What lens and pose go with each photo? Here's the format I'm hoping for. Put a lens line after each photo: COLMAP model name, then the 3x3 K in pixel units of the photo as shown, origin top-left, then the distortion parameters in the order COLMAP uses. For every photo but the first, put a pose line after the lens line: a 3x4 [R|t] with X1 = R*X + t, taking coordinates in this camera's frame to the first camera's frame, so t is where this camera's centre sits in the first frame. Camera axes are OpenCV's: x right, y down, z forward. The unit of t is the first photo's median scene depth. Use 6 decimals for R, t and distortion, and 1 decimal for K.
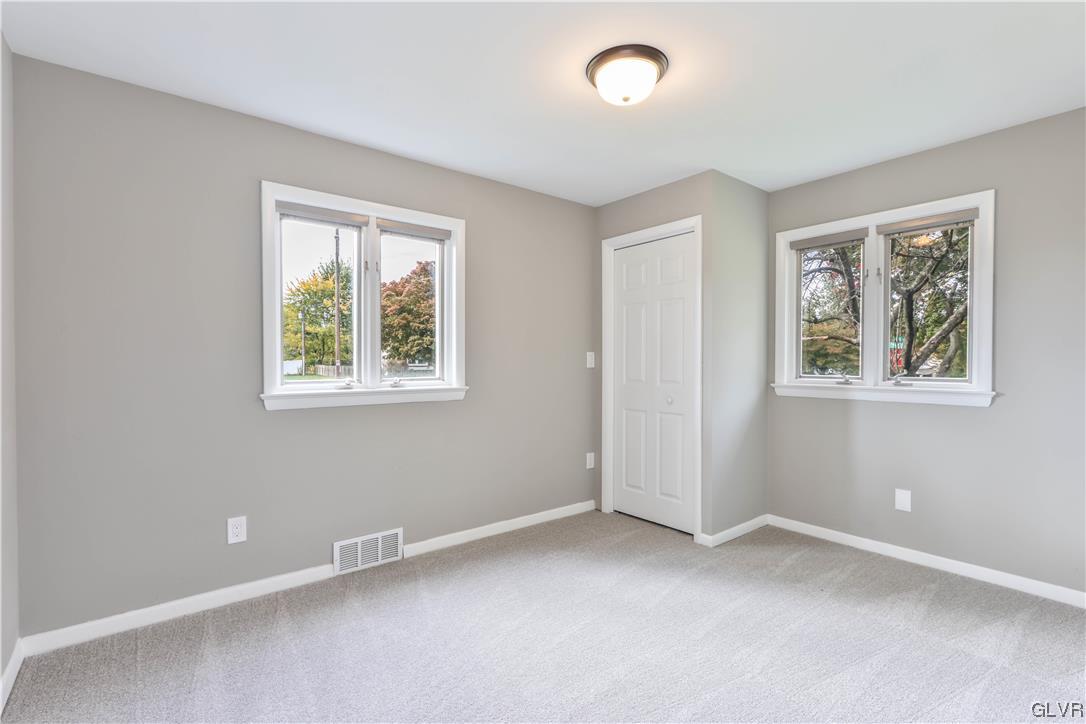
lens RADIAL K [[510.3, 0, 543.0], [0, 510.3, 362.0], [0, 0, 1]] dist [0.001549, 0.000573]
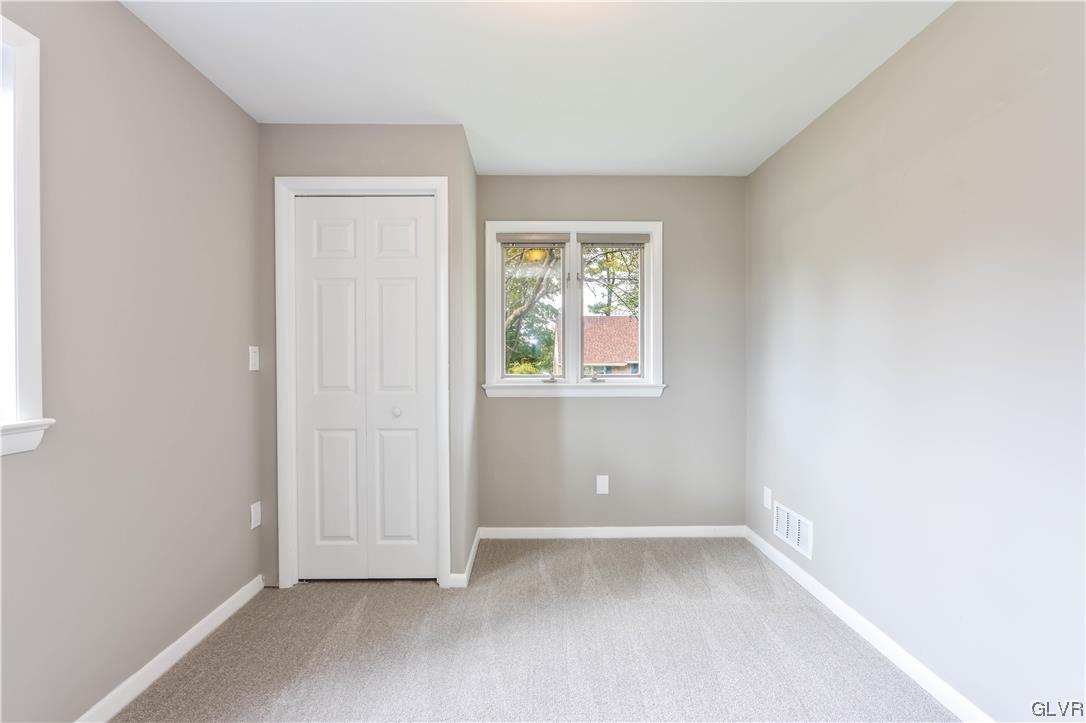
lens RADIAL K [[512.3, 0, 543.0], [0, 512.3, 361.5], [0, 0, 1]] dist [-0.023480, 0.000322]
pose [[0.603929, -0.004776, 0.797024, -0.232333], [0.002470, 0.999988, 0.004121, -0.002324], [-0.797034, -0.000520, 0.603934, 0.386364]]
